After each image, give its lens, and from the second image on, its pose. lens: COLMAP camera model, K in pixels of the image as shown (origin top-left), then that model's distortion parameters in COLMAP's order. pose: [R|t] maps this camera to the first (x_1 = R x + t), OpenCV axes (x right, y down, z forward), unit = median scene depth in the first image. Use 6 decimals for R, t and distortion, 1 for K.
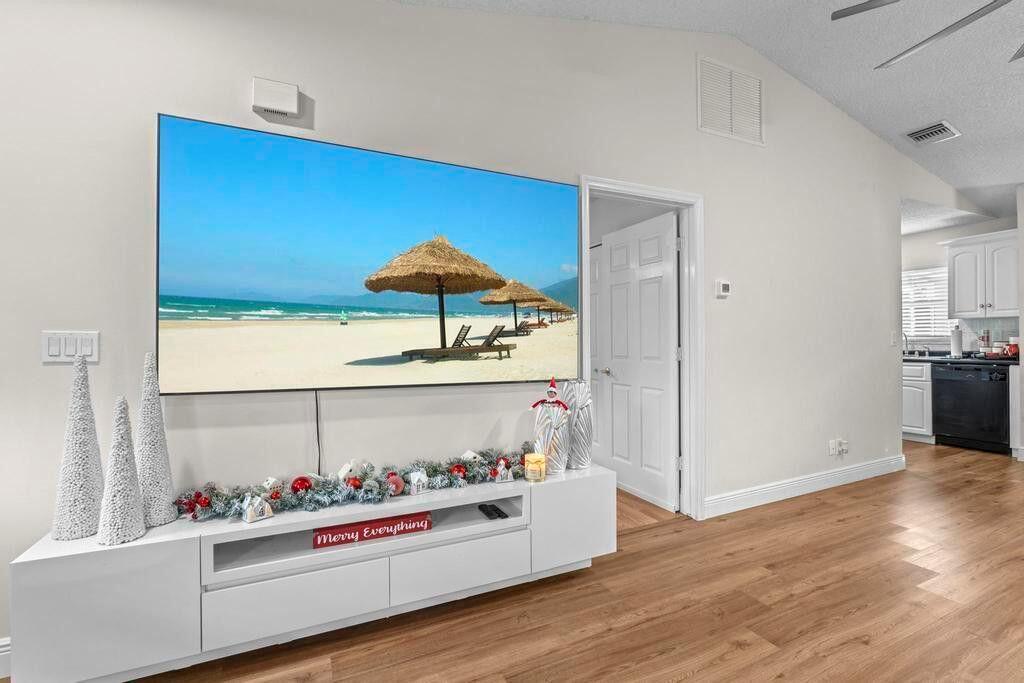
lens RADIAL K [[467.8, 0, 527.1], [0, 467.8, 335.2], [0, 0, 1]] dist [-0.002530, 0.000103]
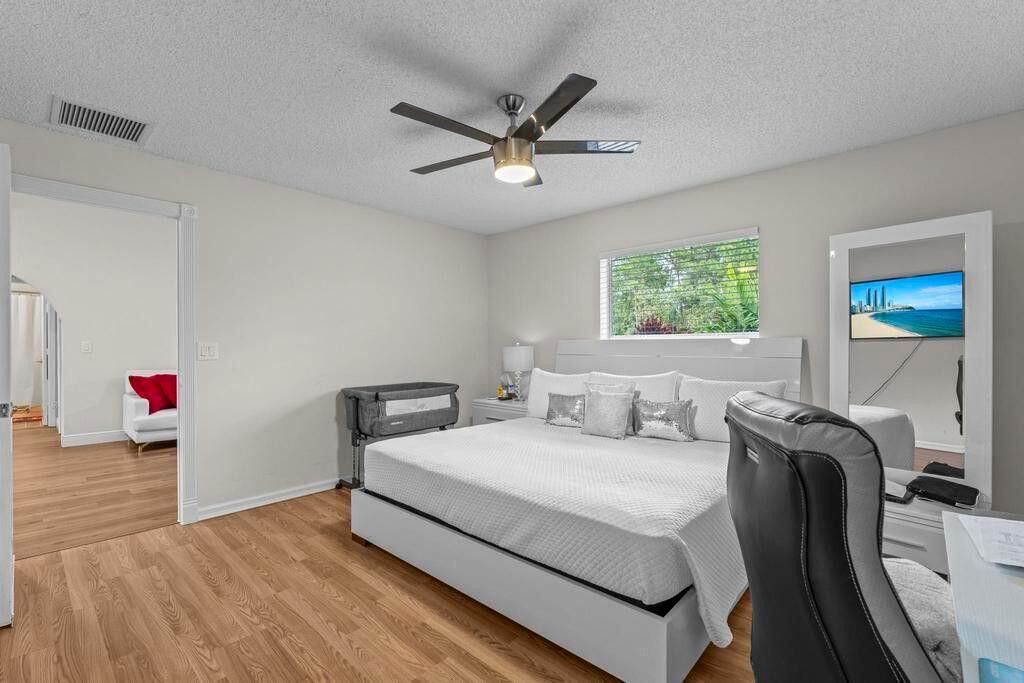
lens RADIAL K [[453.9, 0, 513.7], [0, 453.9, 346.5], [0, 0, 1]] dist [-0.009906, -0.000041]
pose [[-0.935608, 0.001916, -0.353035, -0.306743], [0.002962, 0.999993, -0.002422, 0.010035], [0.353028, -0.003312, -0.935607, 2.779259]]
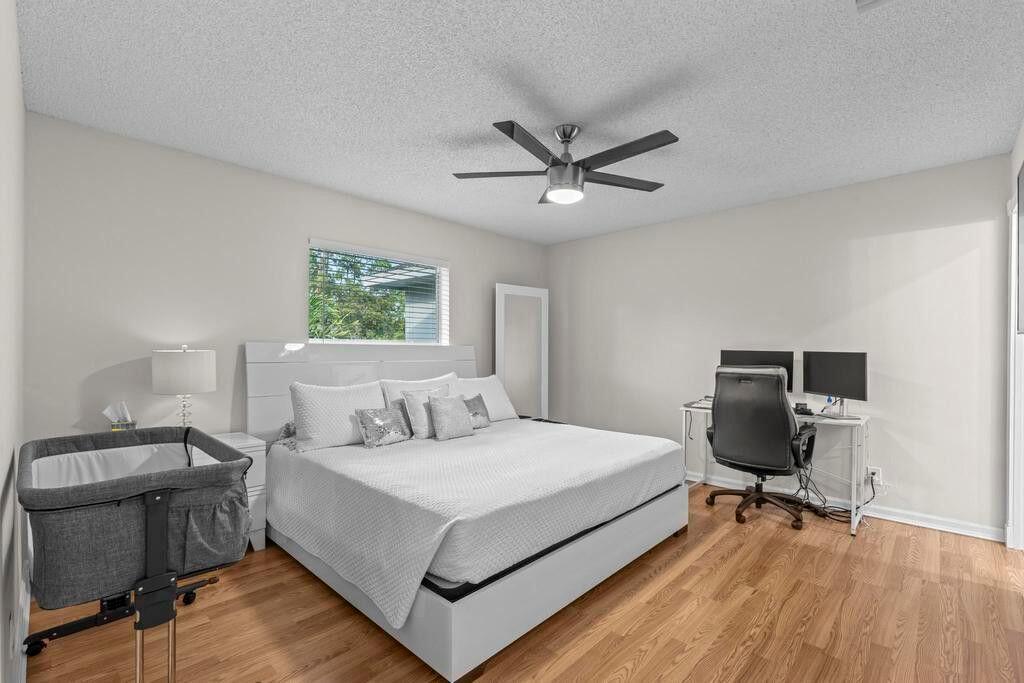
lens RADIAL K [[453.9, 0, 513.7], [0, 453.9, 346.5], [0, 0, 1]] dist [-0.009906, -0.000041]
pose [[0.338182, -0.005370, -0.941066, 0.342934], [-0.002538, 0.999975, -0.006618, 0.000153], [0.941077, 0.004626, 0.338160, 1.350819]]
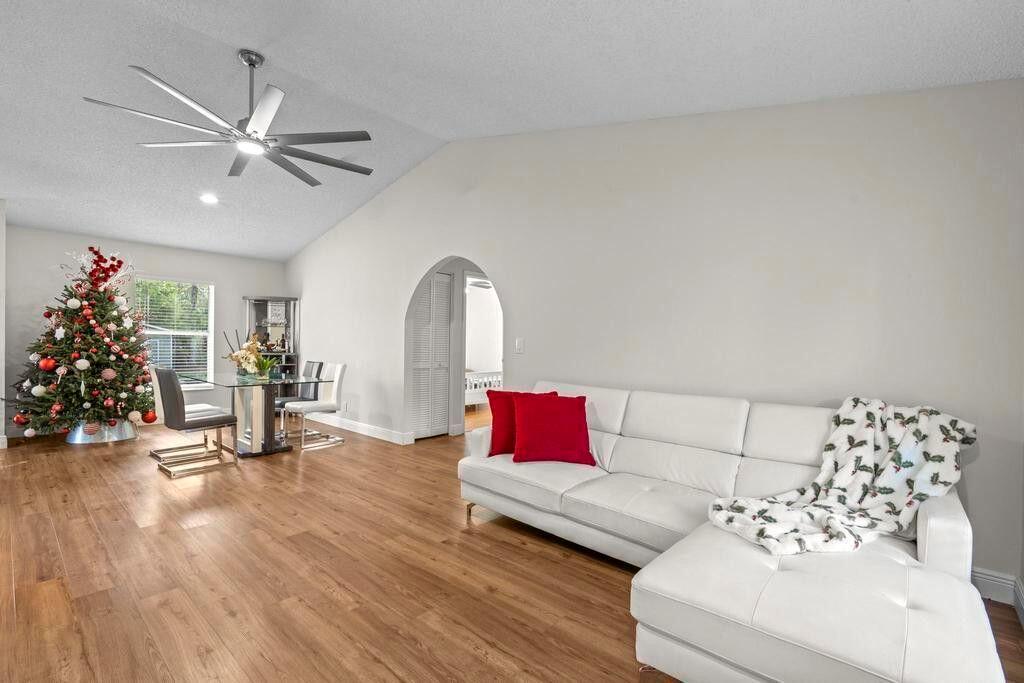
lens RADIAL K [[453.9, 0, 513.7], [0, 453.9, 346.5], [0, 0, 1]] dist [-0.009906, -0.000041]
pose [[-0.369511, -0.002095, 0.929224, -0.679309], [-0.025067, 0.999656, -0.007714, 0.017344], [-0.928888, -0.026143, -0.369436, 0.490158]]
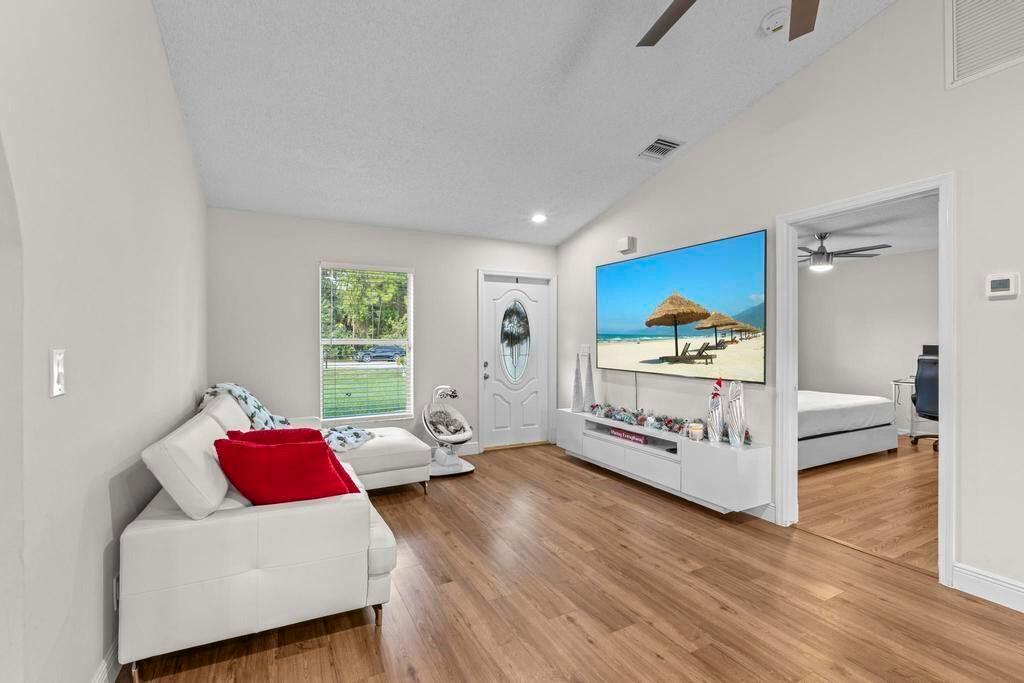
lens RADIAL K [[453.9, 0, 513.7], [0, 453.9, 346.5], [0, 0, 1]] dist [-0.009906, -0.000041]
pose [[0.012756, 0.005565, -0.999903, 1.474701], [0.006374, 0.999964, 0.005647, -0.020722], [0.999898, -0.006445, 0.012720, 0.351992]]
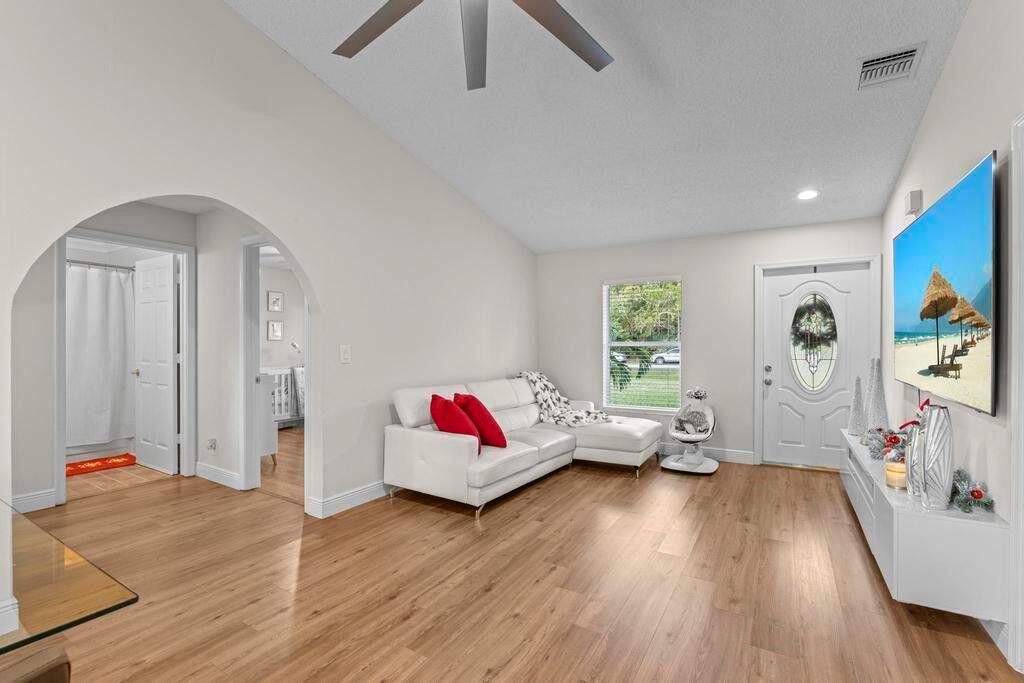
lens RADIAL K [[453.9, 0, 513.7], [0, 453.9, 346.5], [0, 0, 1]] dist [-0.009906, -0.000041]
pose [[-0.844595, 0.000264, -0.535406, 1.264976], [0.001916, 0.999995, -0.002530, -0.016331], [0.535402, -0.003163, -0.844591, 1.337241]]
